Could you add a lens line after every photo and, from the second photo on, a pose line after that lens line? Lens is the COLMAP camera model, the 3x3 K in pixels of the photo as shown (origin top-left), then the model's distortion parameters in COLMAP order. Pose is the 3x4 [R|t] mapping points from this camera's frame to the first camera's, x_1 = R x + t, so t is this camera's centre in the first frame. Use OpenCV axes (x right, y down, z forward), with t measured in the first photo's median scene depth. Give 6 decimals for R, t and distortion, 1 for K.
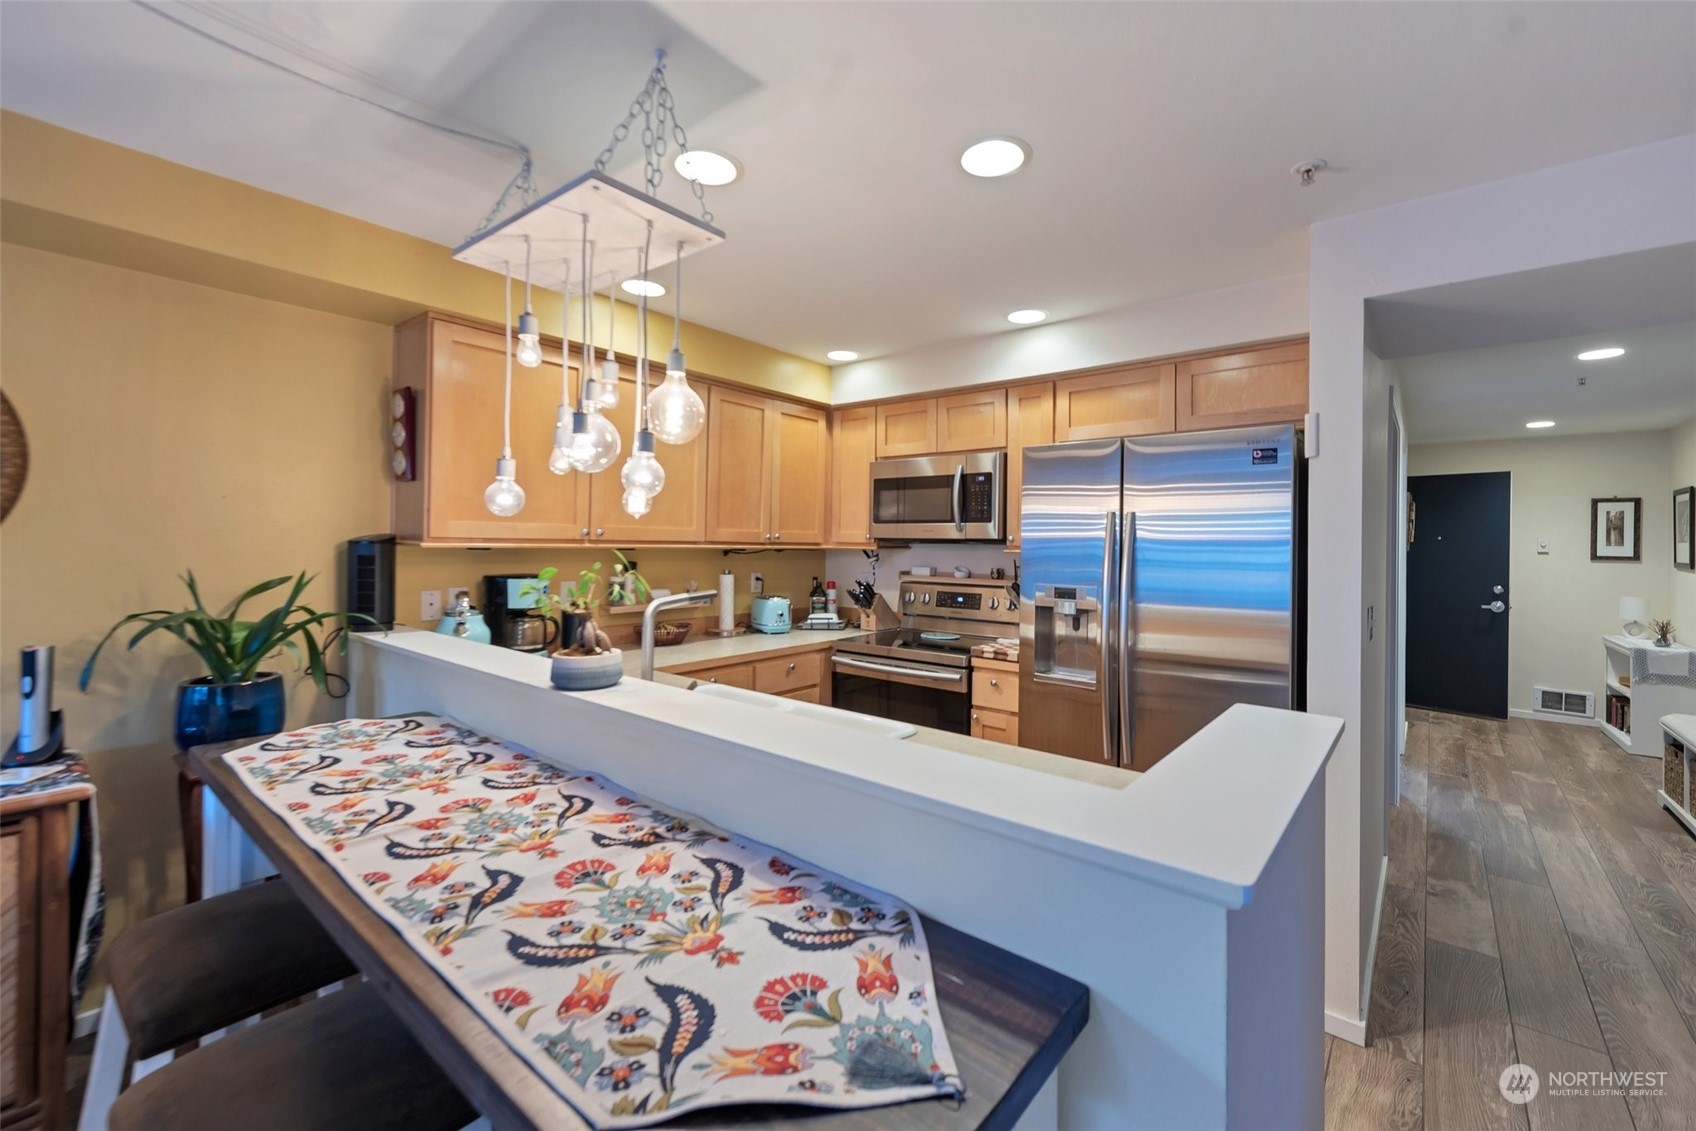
lens RADIAL K [[699.5, 0, 854.4], [0, 699.5, 539.8], [0, 0, 1]] dist [0.002030, 0.000201]
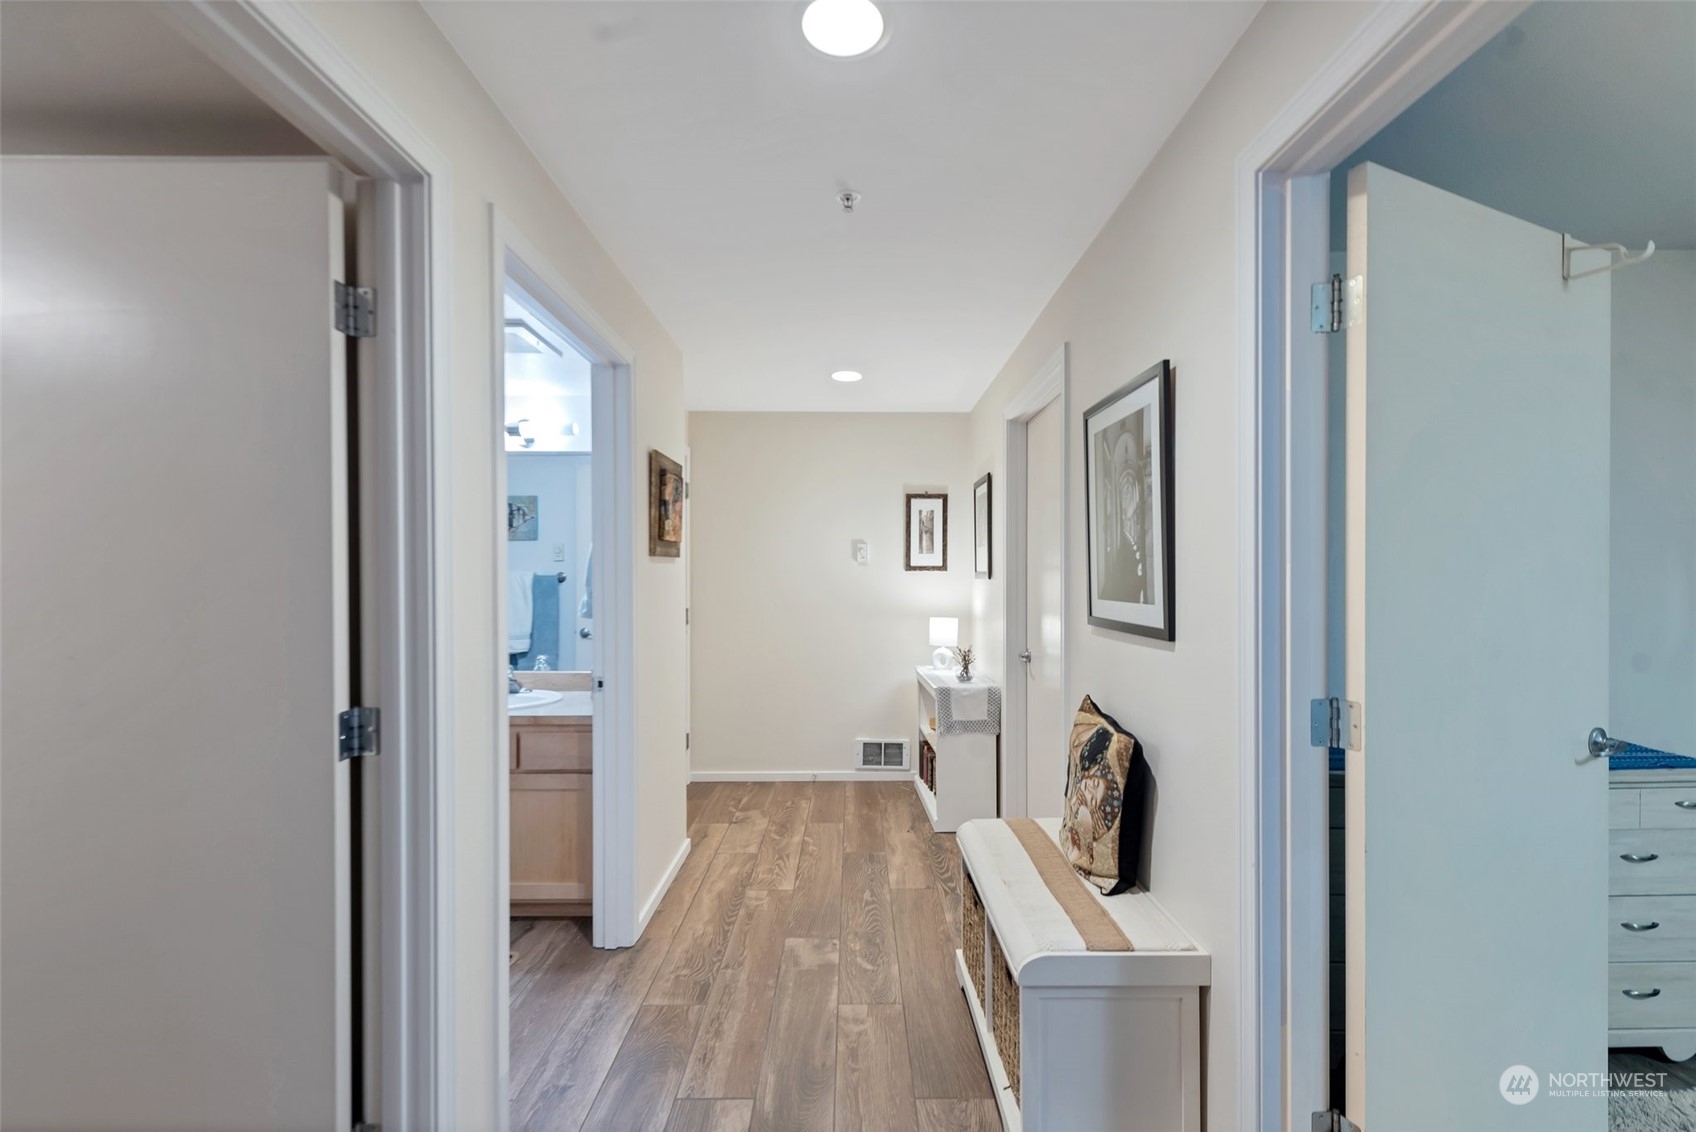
lens RADIAL K [[723.6, 0, 858.2], [0, 723.6, 583.2], [0, 0, 1]] dist [0.001508, -0.000024]
pose [[0.764464, -0.020386, 0.644344, 0.774114], [0.008264, 0.999728, 0.021825, 0.038501], [-0.644614, -0.011360, 0.764424, 0.657978]]
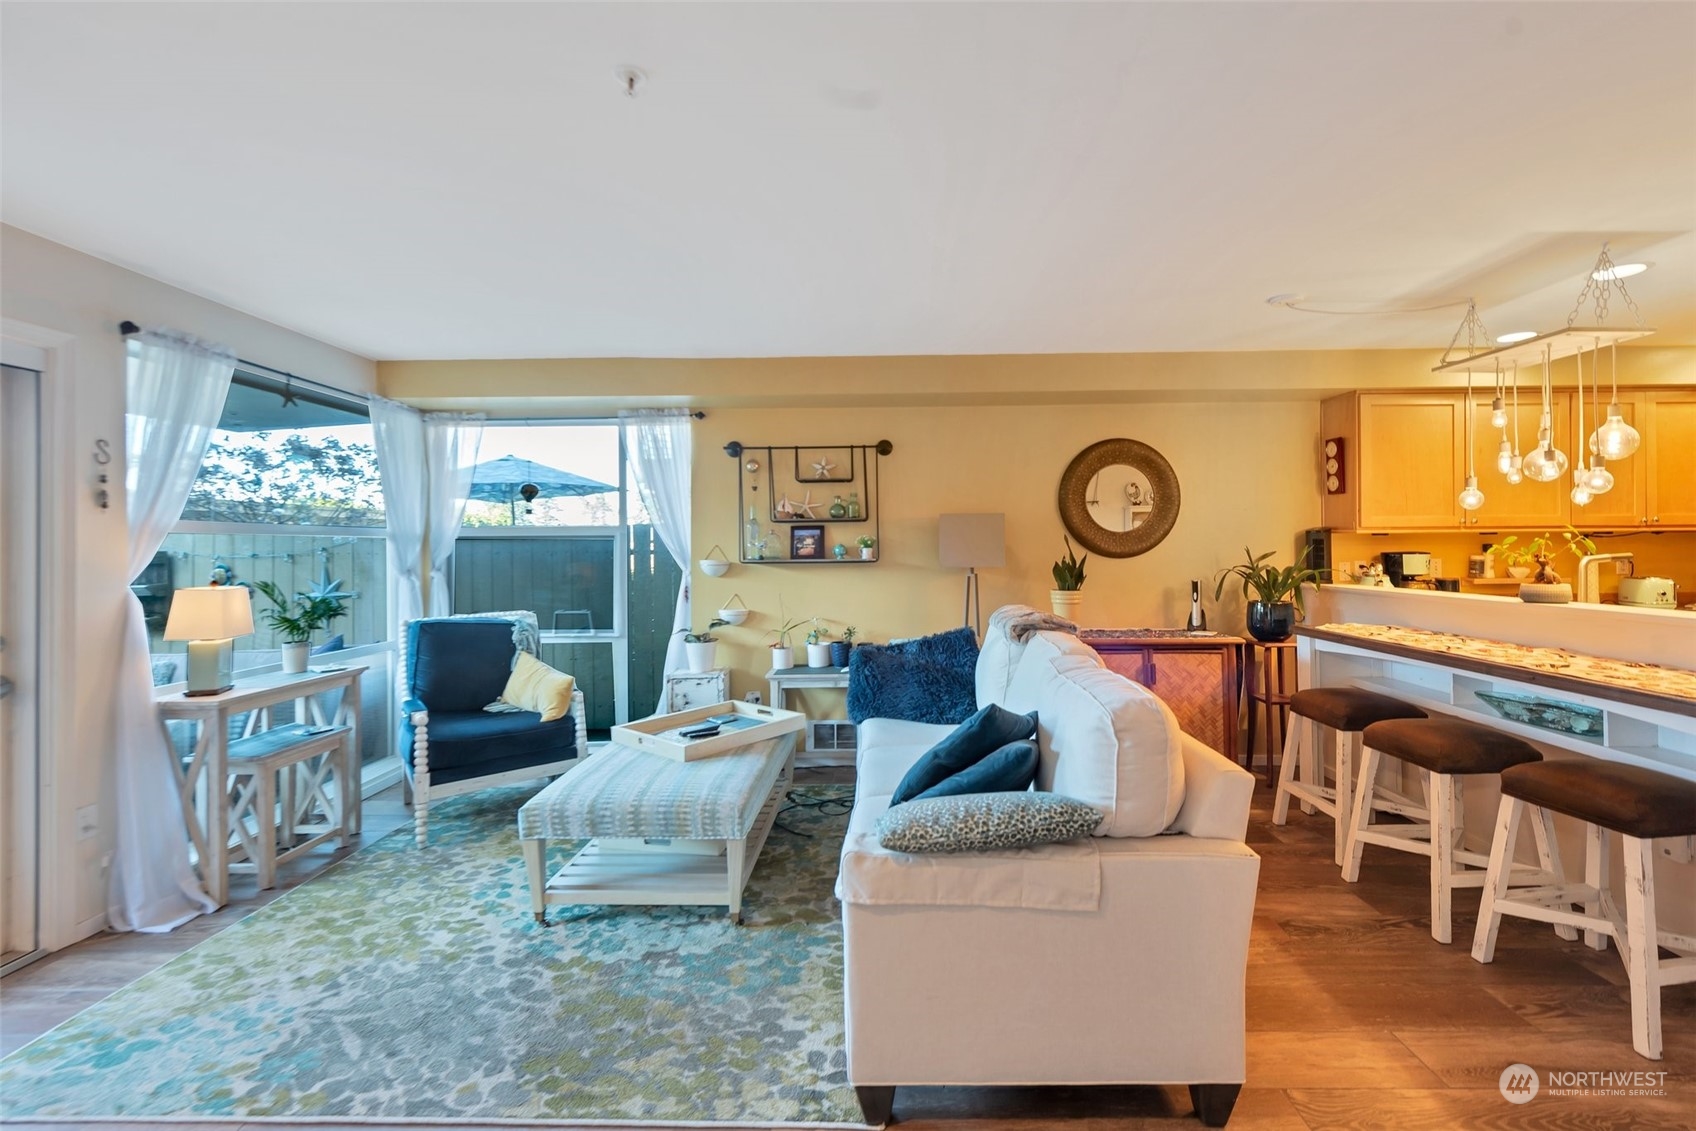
lens RADIAL K [[695.1, 0, 874.8], [0, 695.1, 543.1], [0, 0, 1]] dist [0.000820, -0.000057]
pose [[0.626607, -0.021218, -0.779047, -0.033705], [0.020998, 0.999726, -0.010339, 0.018410], [0.779053, -0.009880, 0.626881, -0.619600]]
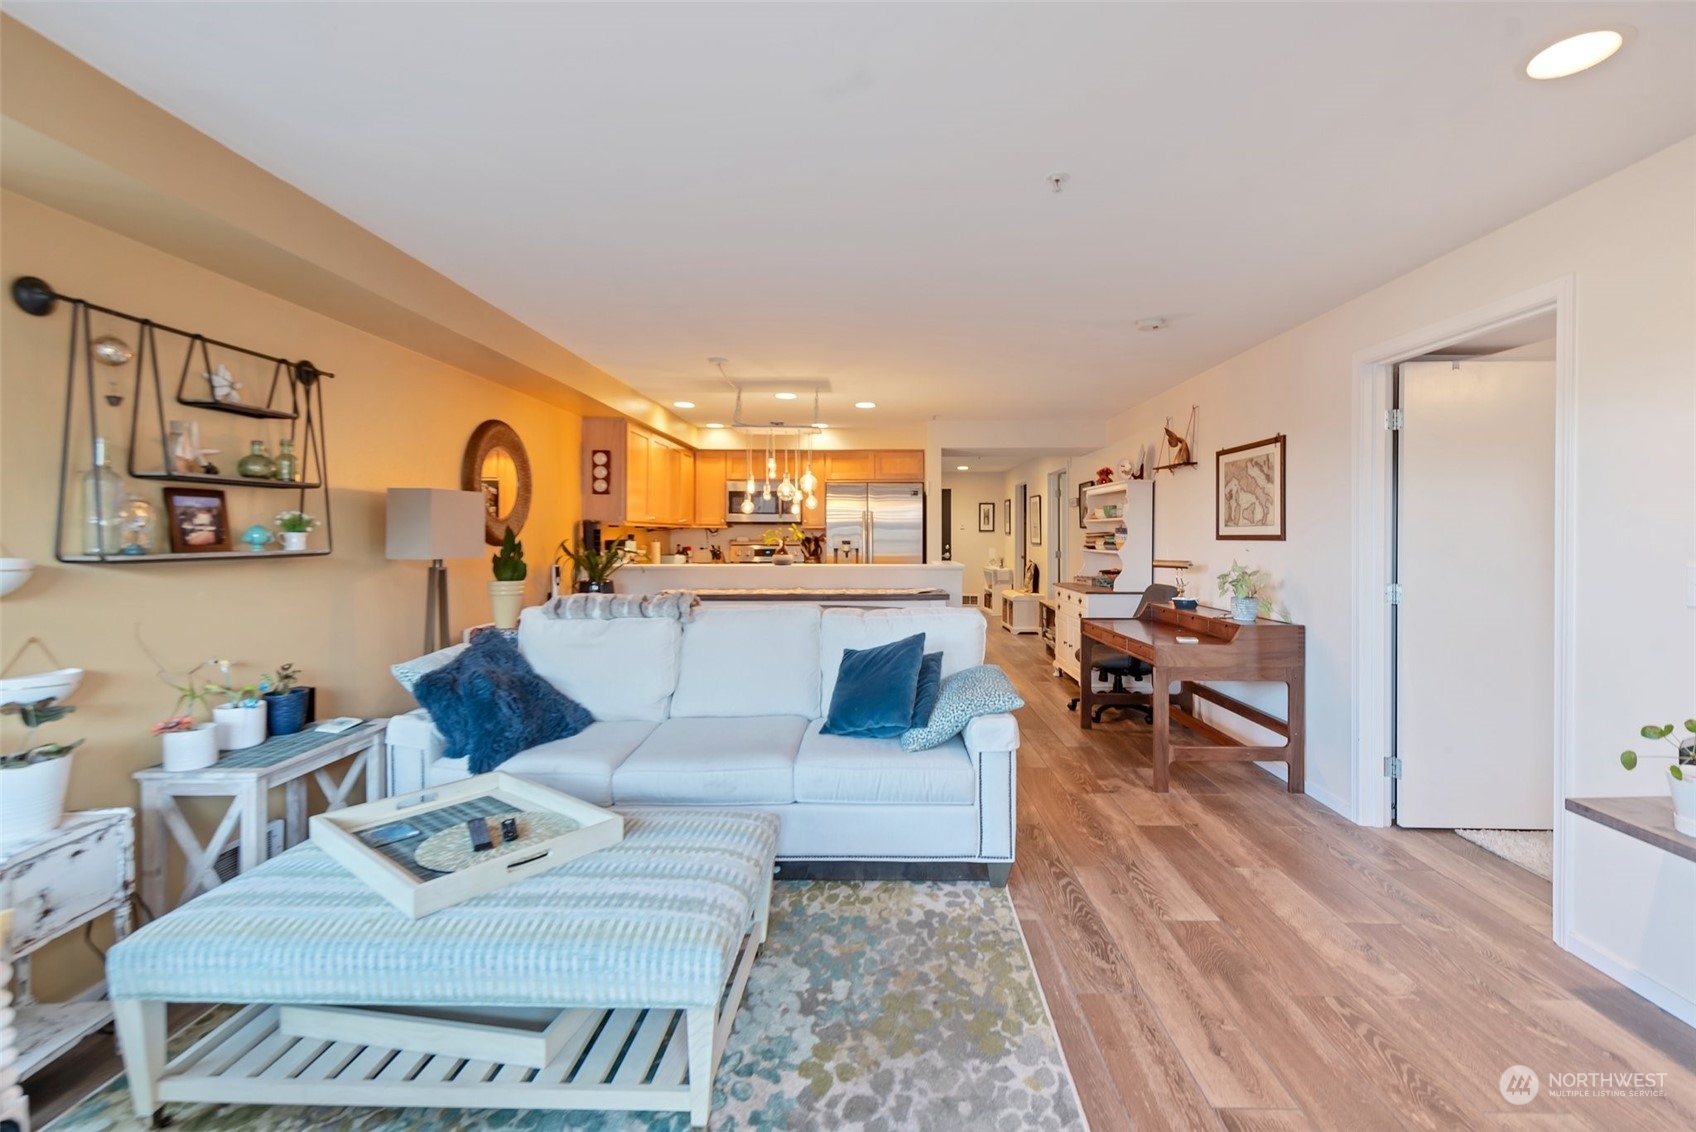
lens RADIAL K [[744.1, 0, 848.2], [0, 744.1, 540.9], [0, 0, 1]] dist [0.000121, -0.000158]
pose [[0.793301, -0.019217, 0.608527, -0.997657], [0.008788, 0.999759, 0.020115, 0.012396], [-0.608767, -0.010609, 0.793278, -0.858468]]
